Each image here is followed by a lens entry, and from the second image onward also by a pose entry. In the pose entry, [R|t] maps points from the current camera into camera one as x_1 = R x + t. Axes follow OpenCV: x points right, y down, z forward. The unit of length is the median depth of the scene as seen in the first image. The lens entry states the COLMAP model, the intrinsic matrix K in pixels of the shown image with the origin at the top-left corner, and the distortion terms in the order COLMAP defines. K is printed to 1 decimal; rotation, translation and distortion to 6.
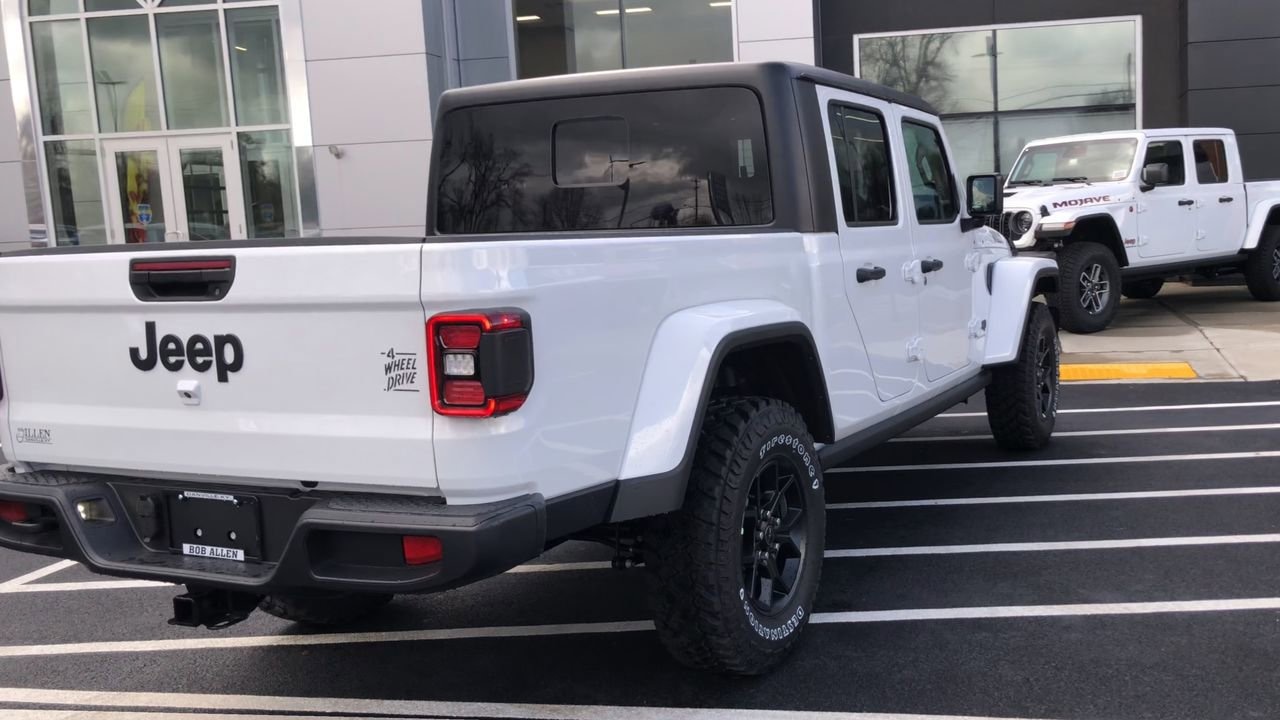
lens RADIAL K [[1248.9, 0, 785.4], [0, 1248.9, 405.1], [0, 0, 1]] dist [0.003864, 0.006397]
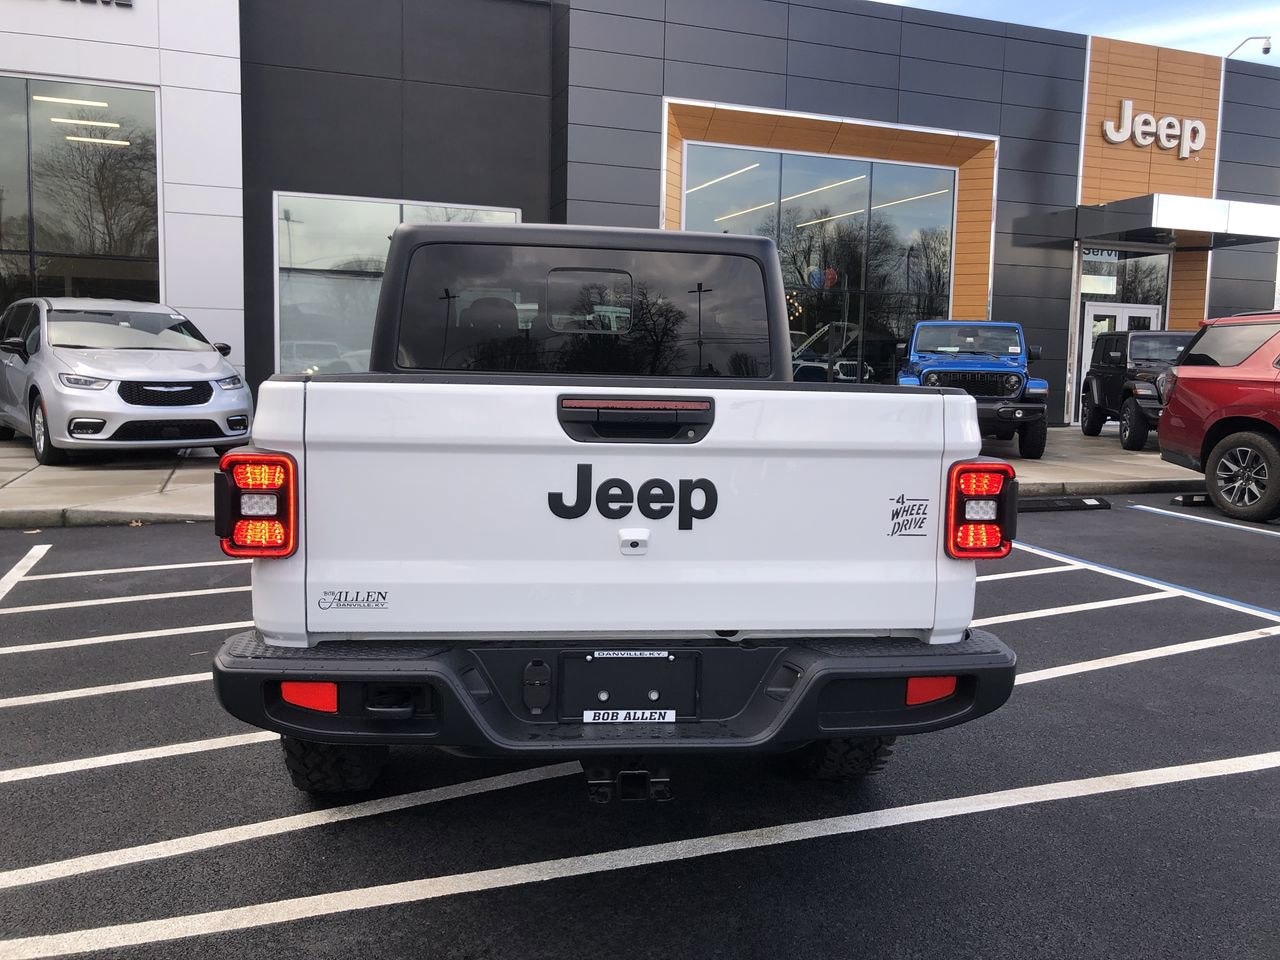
lens RADIAL K [[1037.4, 0, 639.2], [0, 1037.4, 448.5], [0, 0, 1]] dist [0.039869, -0.001324]
pose [[0.859429, 0.016178, 0.510999, -0.822129], [0.017972, 0.997925, -0.061821, -0.029745], [-0.510939, 0.062314, 0.857356, 0.324816]]
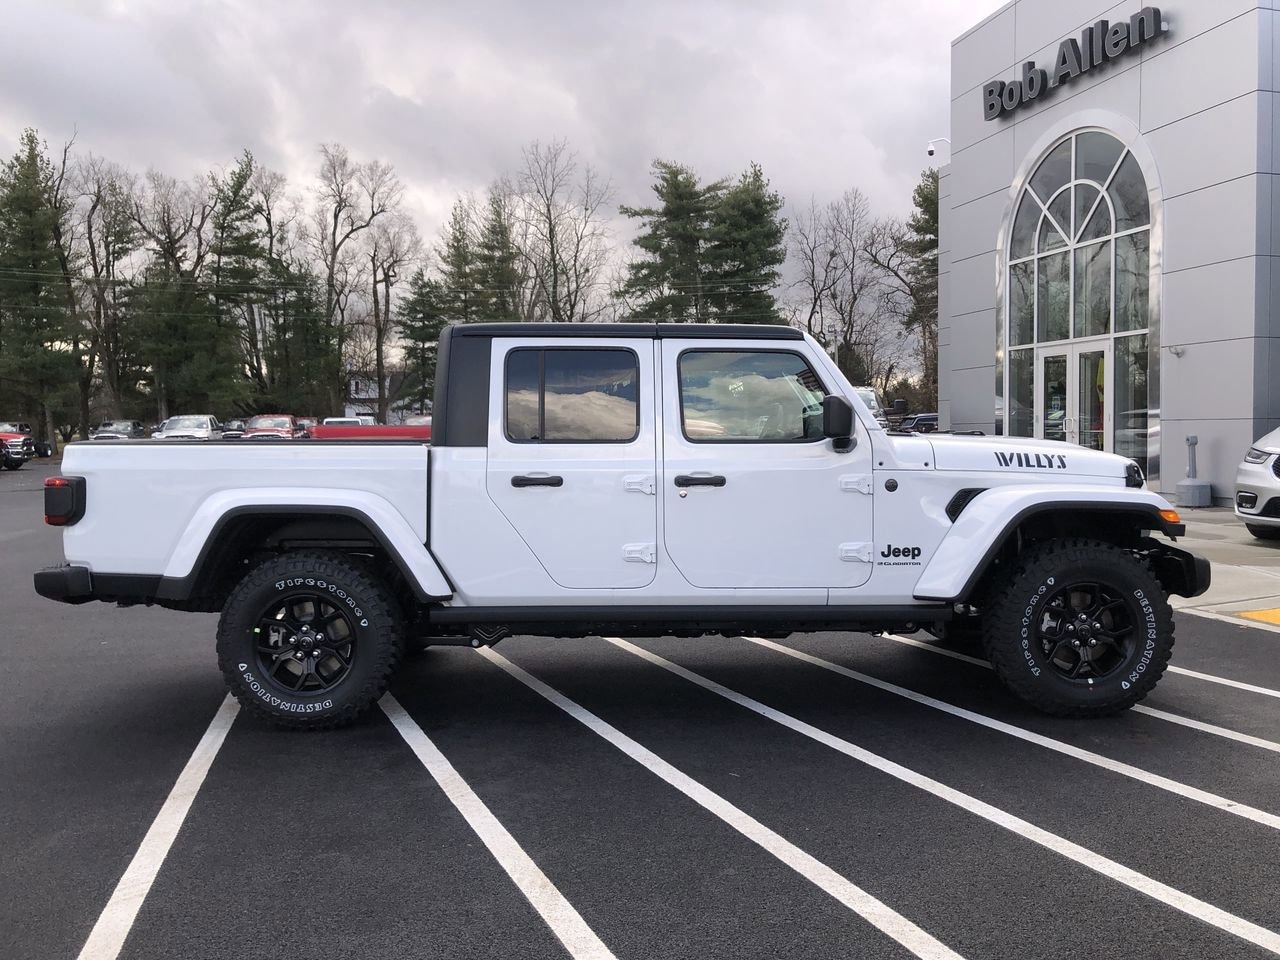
lens RADIAL K [[1050.7, 0, 648.0], [0, 1050.7, 471.6], [0, 0, 1]] dist [0.011346, 0.002641]
pose [[0.419177, 0.069106, -0.905271, 1.557549], [-0.139051, 0.990222, 0.011204, -0.208447], [0.897193, 0.121182, 0.424687, 0.956176]]
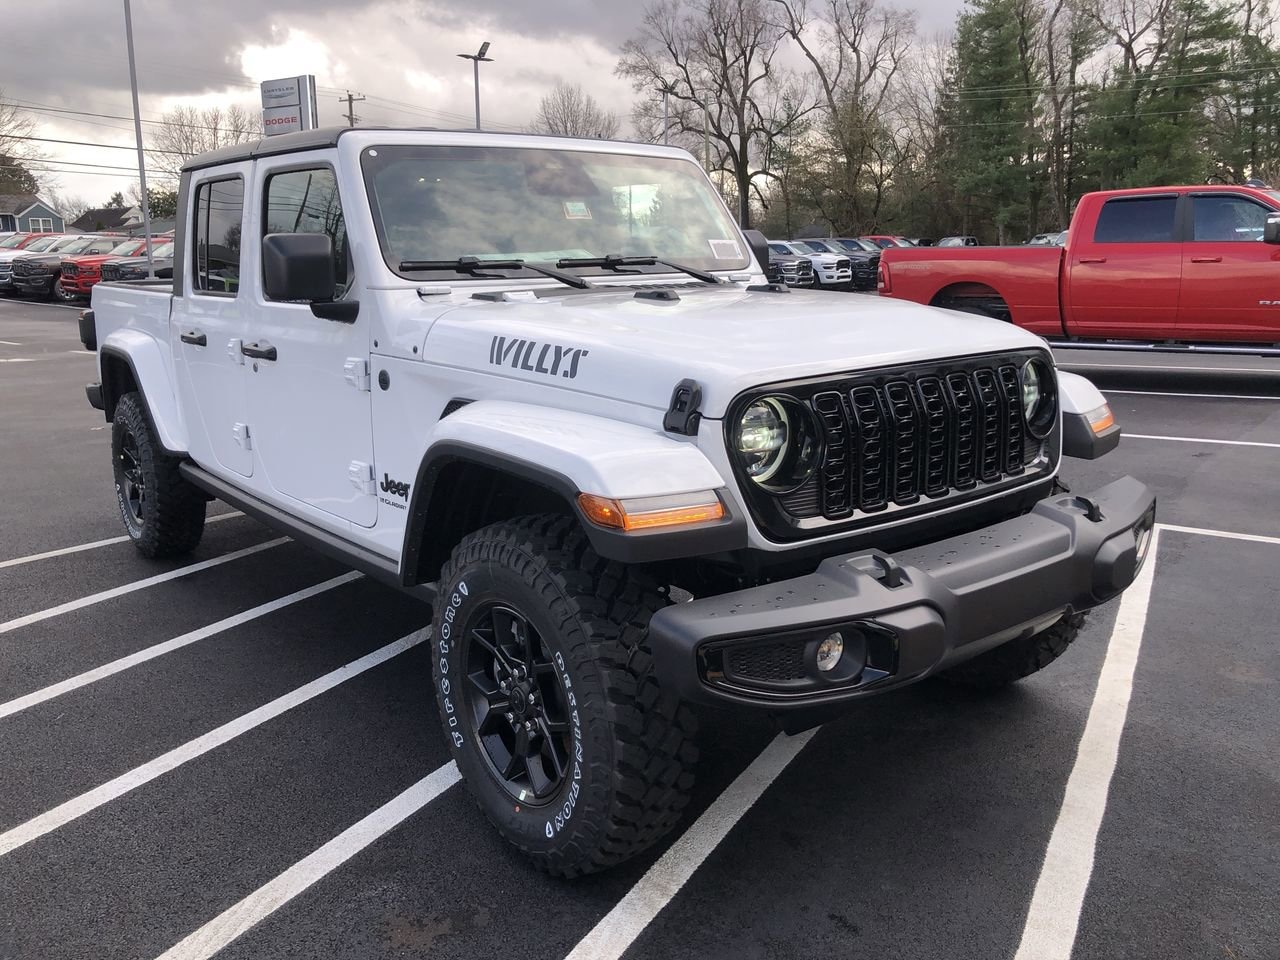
lens RADIAL K [[1070.4, 0, 620.3], [0, 1070.4, 476.7], [0, 0, 1]] dist [0.007917, 0.009530]
pose [[-0.467886, 0.219251, -0.856161, 1.065812], [-0.100026, 0.949378, 0.297786, -0.450680], [0.878110, 0.224969, -0.422269, 2.562069]]
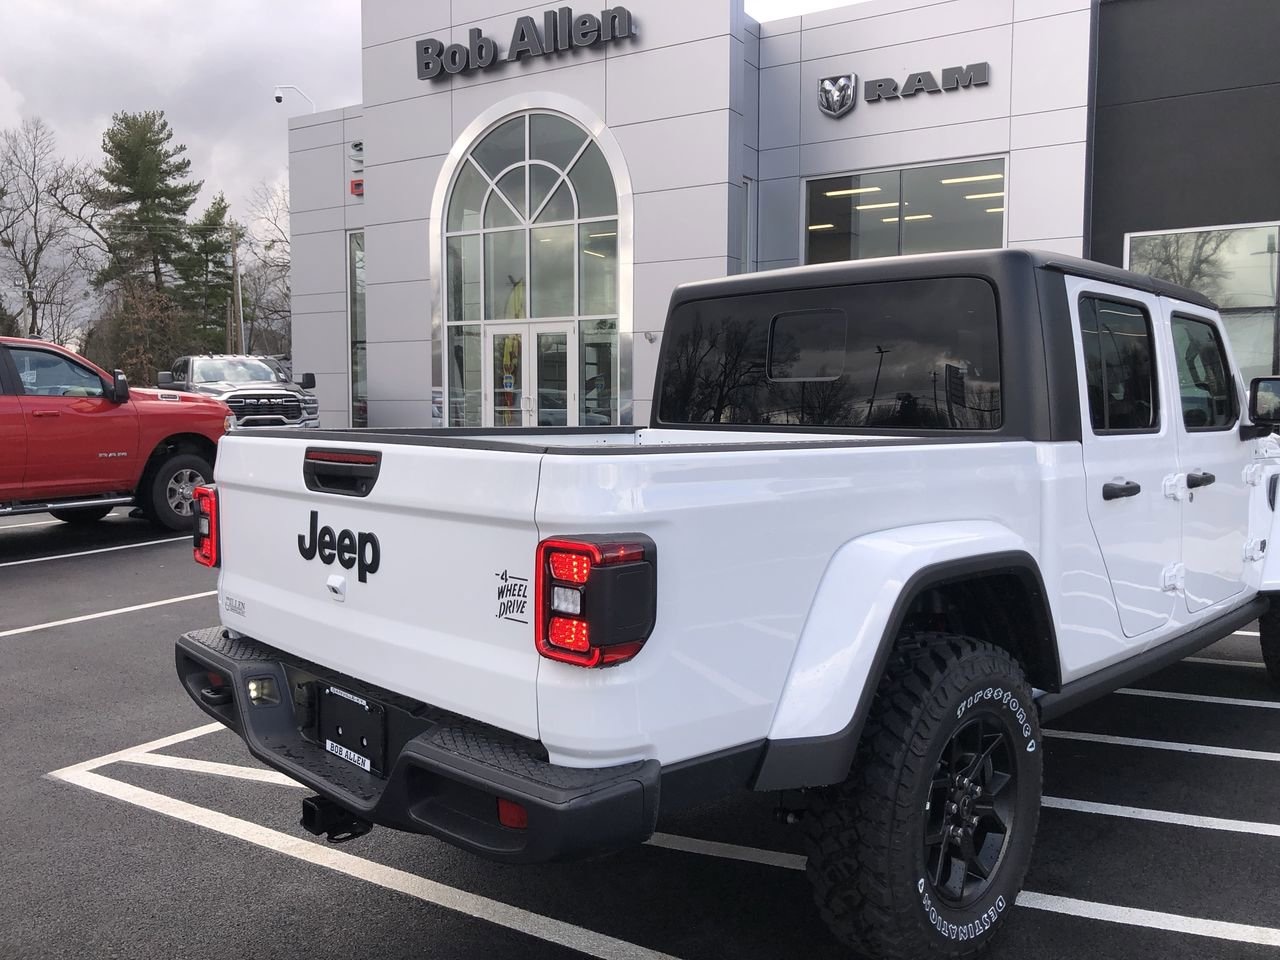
lens RADIAL K [[1050.7, 0, 648.0], [0, 1050.7, 471.6], [0, 0, 1]] dist [0.011346, 0.002641]
pose [[0.933796, 0.060510, -0.352653, 0.027674], [-0.086224, 0.994606, -0.057655, -0.069794], [0.347262, 0.084245, 0.933976, 0.301338]]
